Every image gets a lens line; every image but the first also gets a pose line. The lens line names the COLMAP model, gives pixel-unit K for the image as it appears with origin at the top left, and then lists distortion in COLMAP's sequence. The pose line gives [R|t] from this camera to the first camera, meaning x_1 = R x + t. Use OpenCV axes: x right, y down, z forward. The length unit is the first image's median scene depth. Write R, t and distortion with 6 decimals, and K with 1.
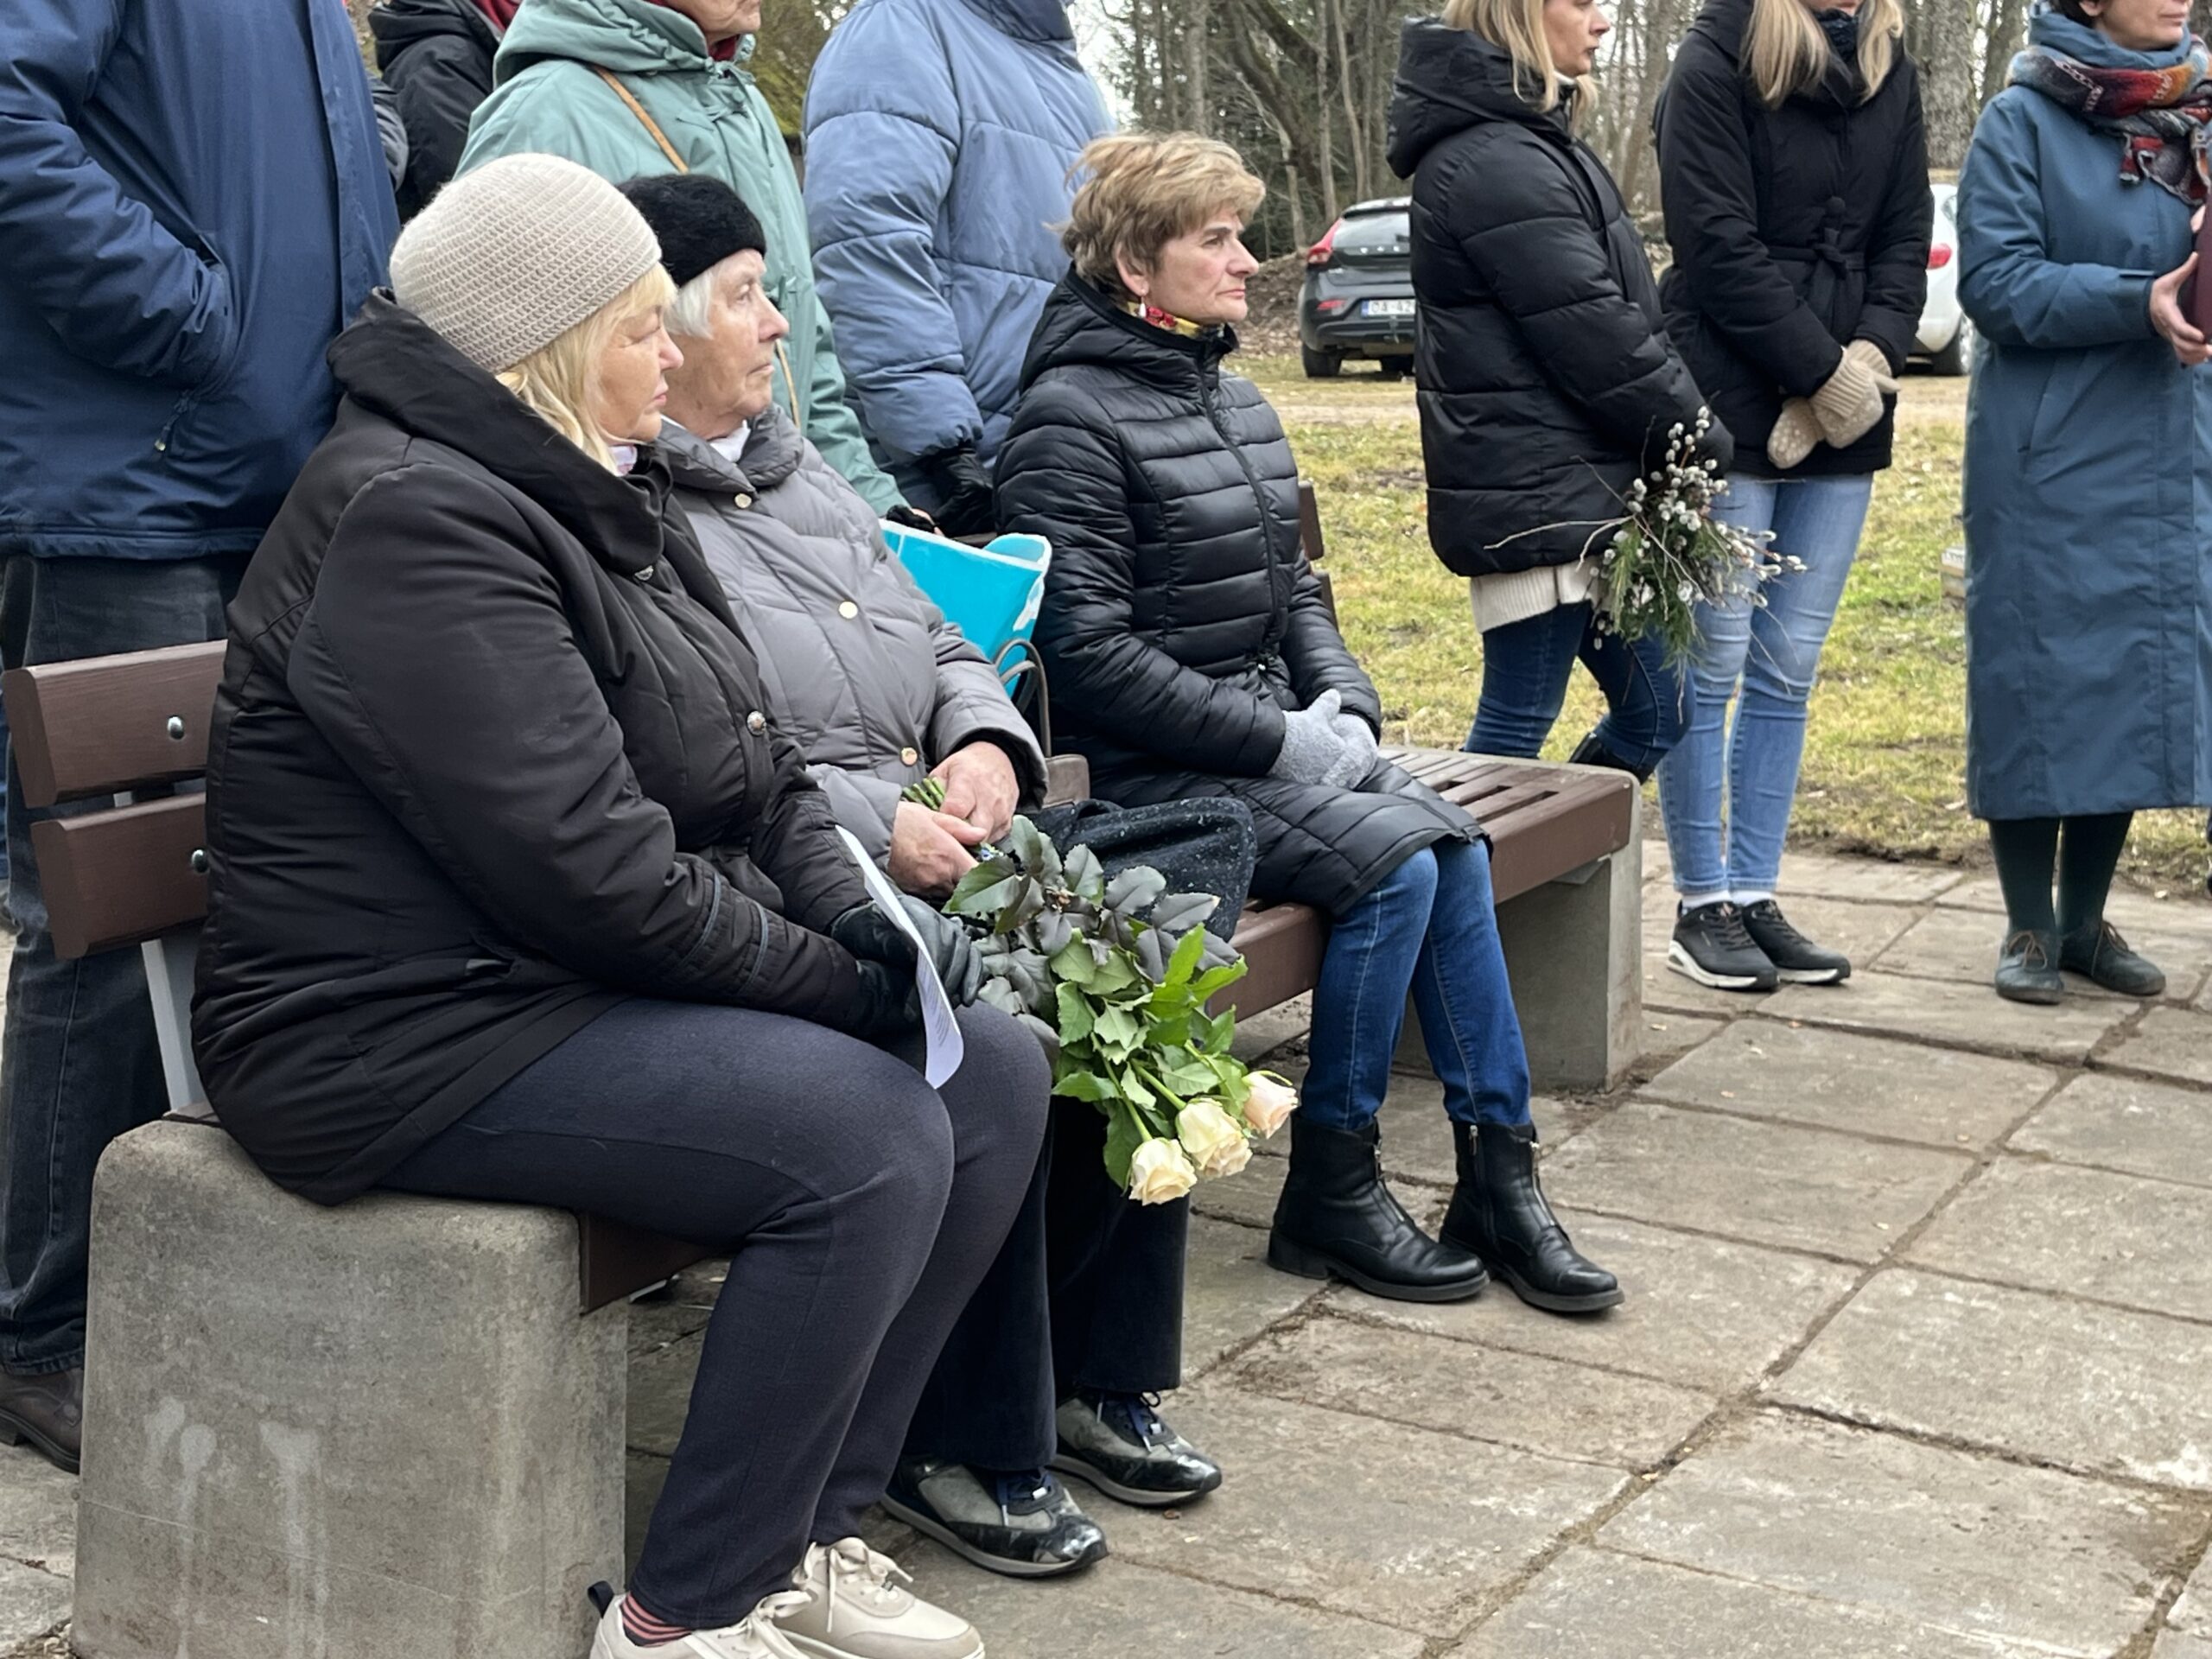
lens RADIAL K [[3459.0, 0, 1103.1], [0, 3459.0, 823.4], [0, 0, 1]] dist [0.175513, -0.599085]
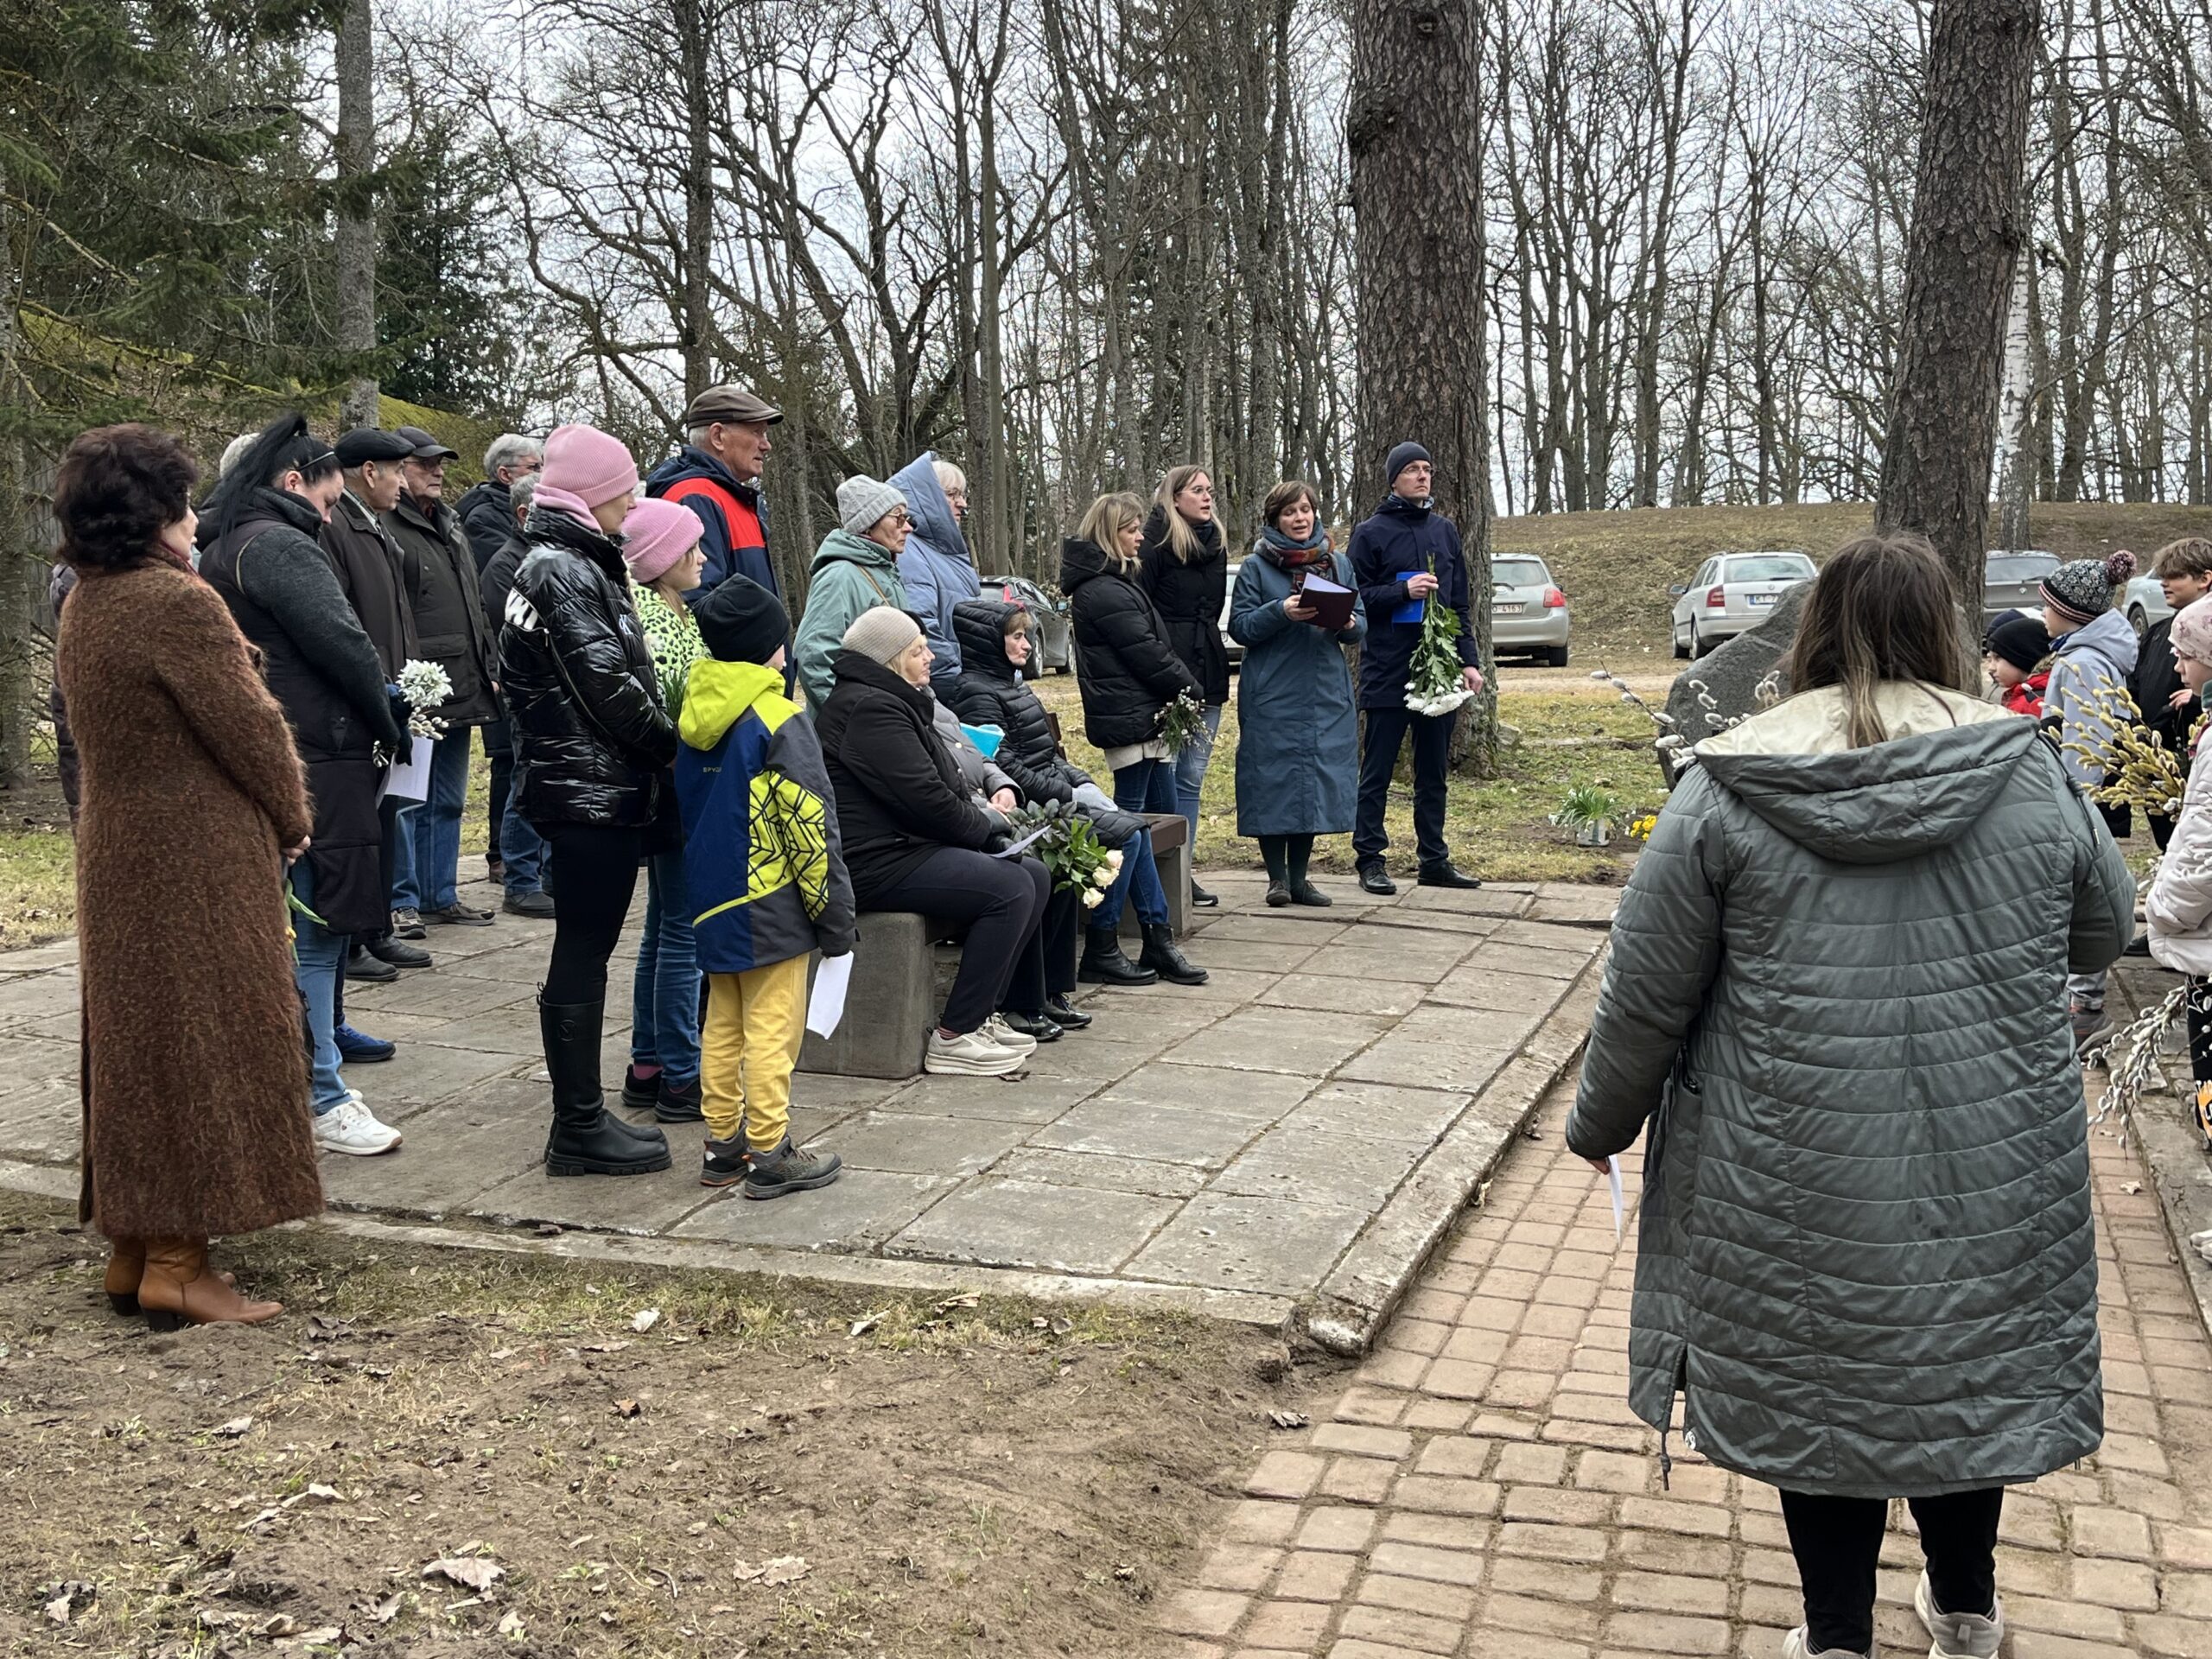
lens RADIAL K [[2312.4, 0, 1106.0], [0, 2312.4, 829.5], [0, 0, 1]] dist [0.016461, 0.023247]
pose [[0.985942, -0.040317, 0.162149, -0.185714], [0.050881, 0.996807, -0.061533, 0.097856], [-0.159150, 0.068919, 0.984846, -0.692847]]
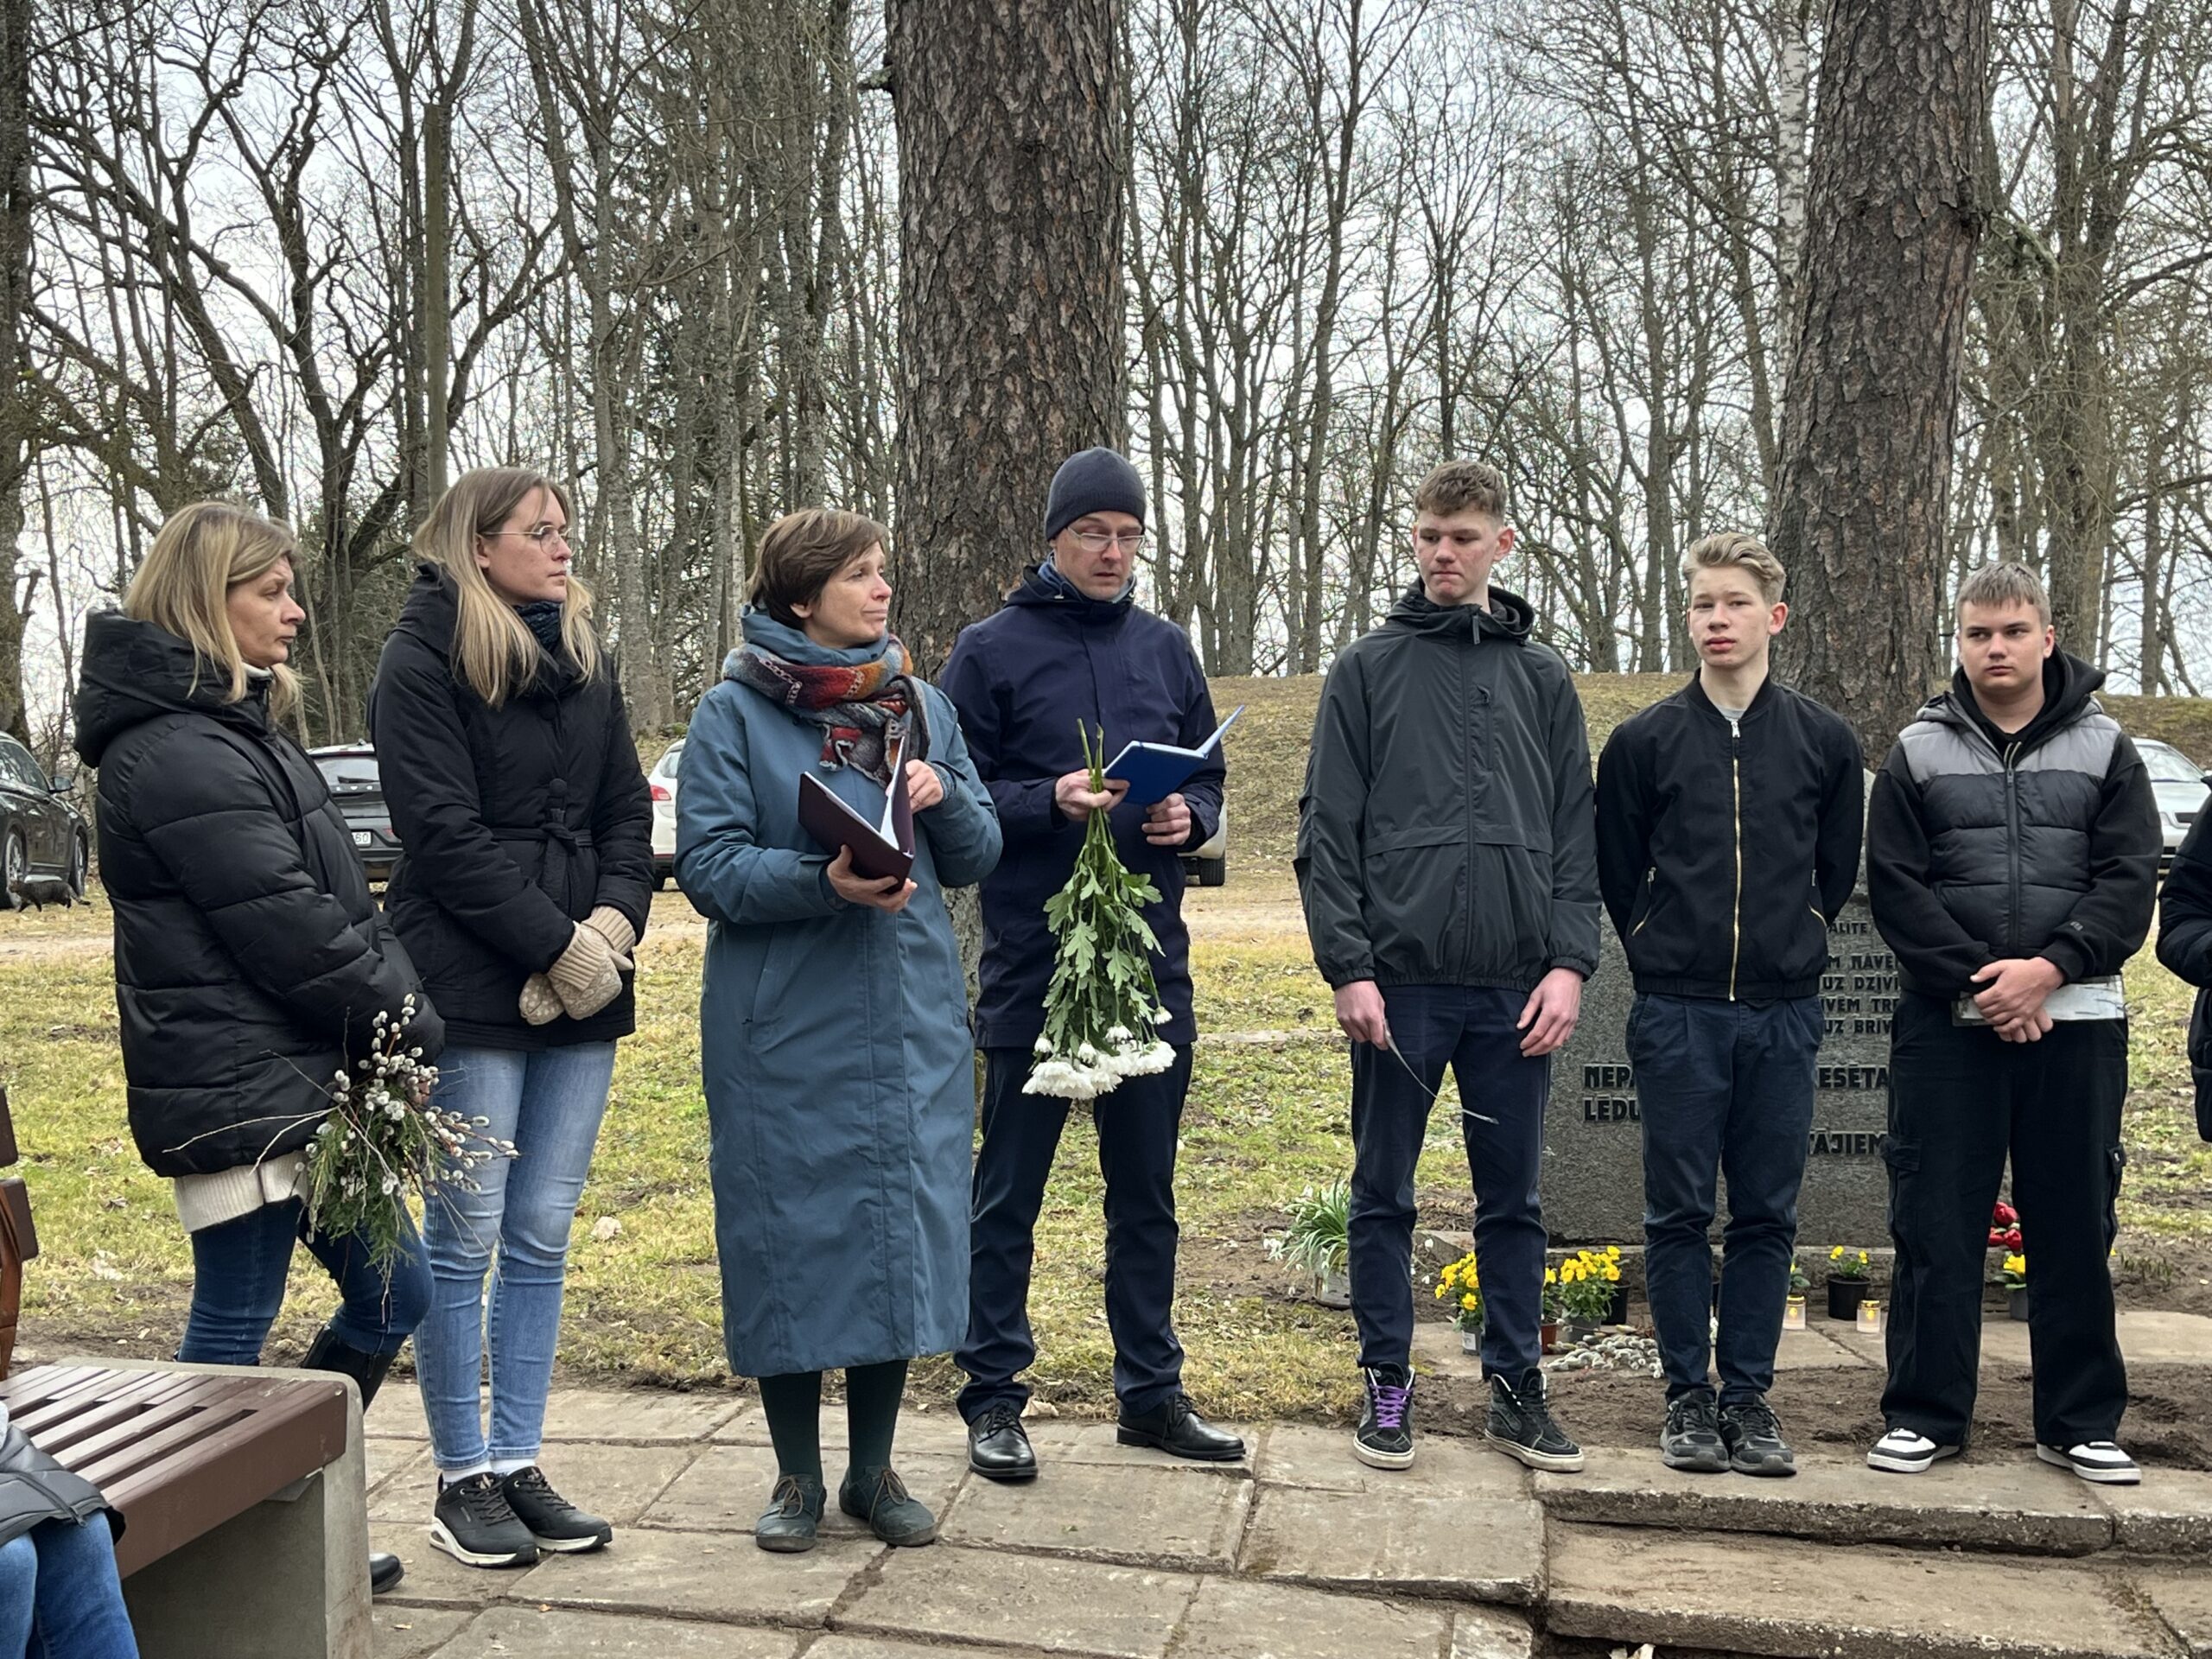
lens RADIAL K [[2872.8, 0, 1107.0], [0, 2872.8, 837.5], [0, 0, 1]] dist [0.141413, -0.435269]
pose [[0.946427, -0.014810, 0.322578, 0.091223], [0.060806, 0.989251, -0.132984, -0.040926], [-0.317142, 0.145475, 0.937154, 0.152962]]
